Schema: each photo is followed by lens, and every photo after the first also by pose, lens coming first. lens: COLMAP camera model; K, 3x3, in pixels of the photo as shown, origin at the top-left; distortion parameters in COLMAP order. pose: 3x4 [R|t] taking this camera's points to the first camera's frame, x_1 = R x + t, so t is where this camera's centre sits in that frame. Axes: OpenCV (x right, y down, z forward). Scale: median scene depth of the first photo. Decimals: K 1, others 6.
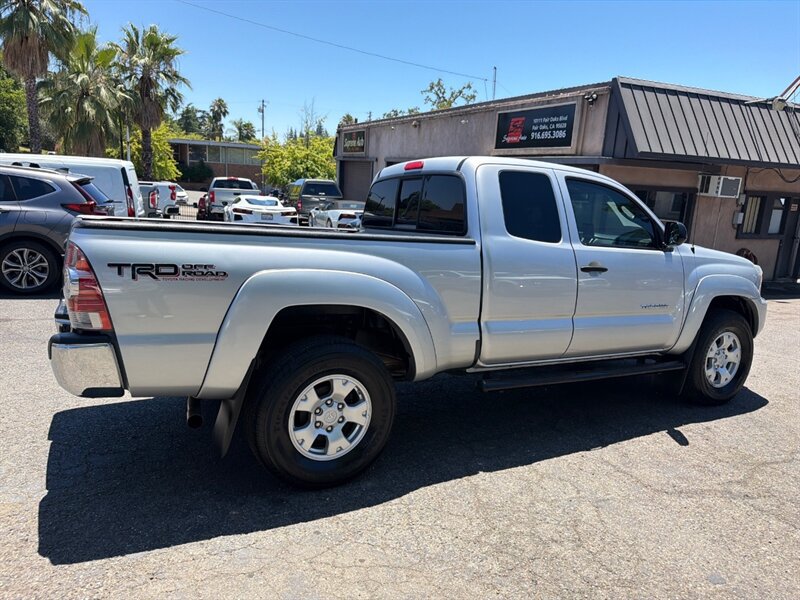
lens RADIAL K [[566.9, 0, 401.6], [0, 566.9, 301.5], [0, 0, 1]] dist [0.037694, -0.046896]
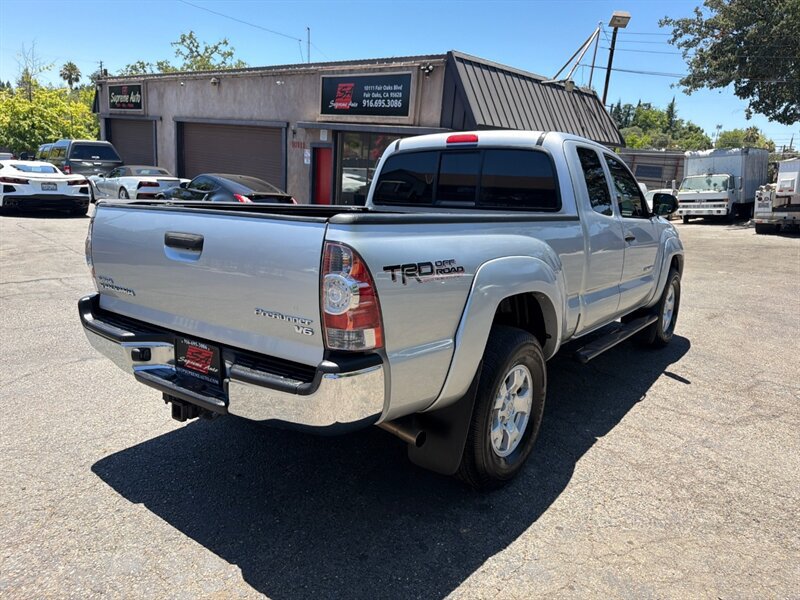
lens RADIAL K [[566.9, 0, 399.9], [0, 566.9, 301.4], [0, 0, 1]] dist [0.037694, -0.046896]
pose [[0.911790, -0.092874, 0.400016, -0.168846], [0.069057, 0.994895, 0.073583, -0.015487], [-0.404808, -0.039468, 0.913549, 0.054076]]
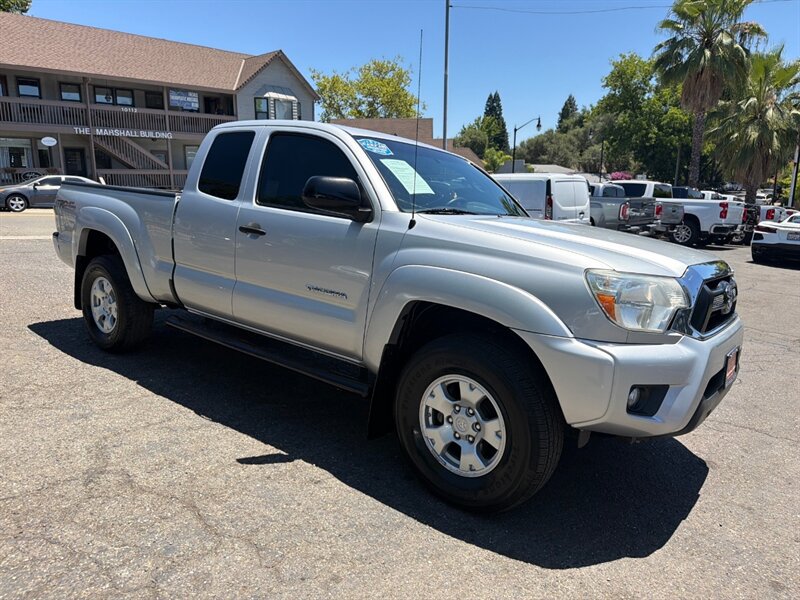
lens RADIAL K [[566.9, 0, 400.5], [0, 566.9, 297.3], [0, 0, 1]] dist [0.037694, -0.046896]
pose [[0.378787, 0.132224, -0.915990, 0.410970], [-0.190373, 0.979708, 0.062697, -0.017644], [0.905692, 0.150631, 0.396272, 0.282651]]
